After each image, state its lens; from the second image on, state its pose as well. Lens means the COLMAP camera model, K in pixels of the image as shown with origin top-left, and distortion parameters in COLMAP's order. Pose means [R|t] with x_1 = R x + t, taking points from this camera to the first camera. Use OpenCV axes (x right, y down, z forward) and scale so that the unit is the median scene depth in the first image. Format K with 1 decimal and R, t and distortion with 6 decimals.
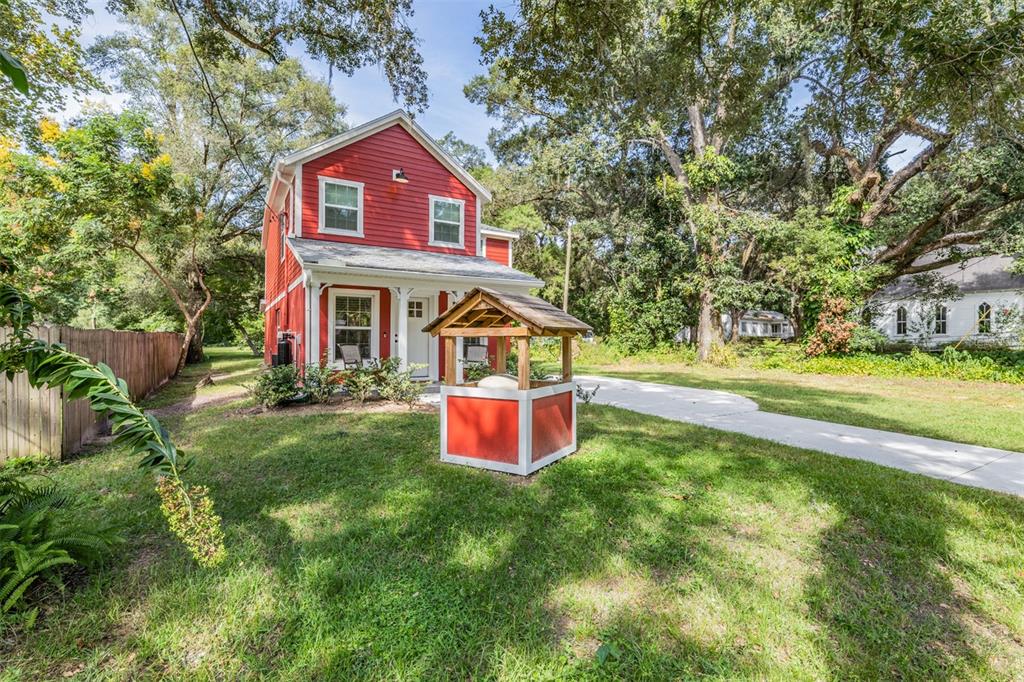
lens RADIAL K [[475.1, 0, 509.1], [0, 475.1, 346.7], [0, 0, 1]] dist [0.000679, 0.000310]
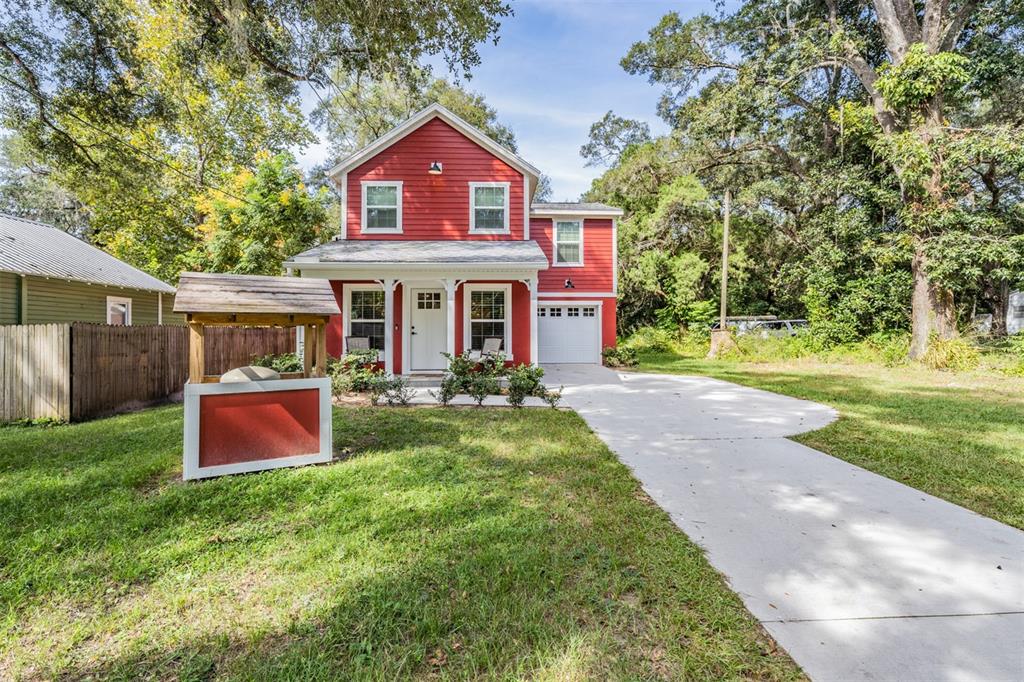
lens RADIAL K [[475.1, 0, 513.5], [0, 475.1, 335.5], [0, 0, 1]] dist [0.000679, 0.000310]
pose [[0.875168, -0.005425, -0.483788, 0.370761], [0.001071, 0.999956, -0.009275, 0.002588], [0.483818, 0.007599, 0.875136, 0.193513]]
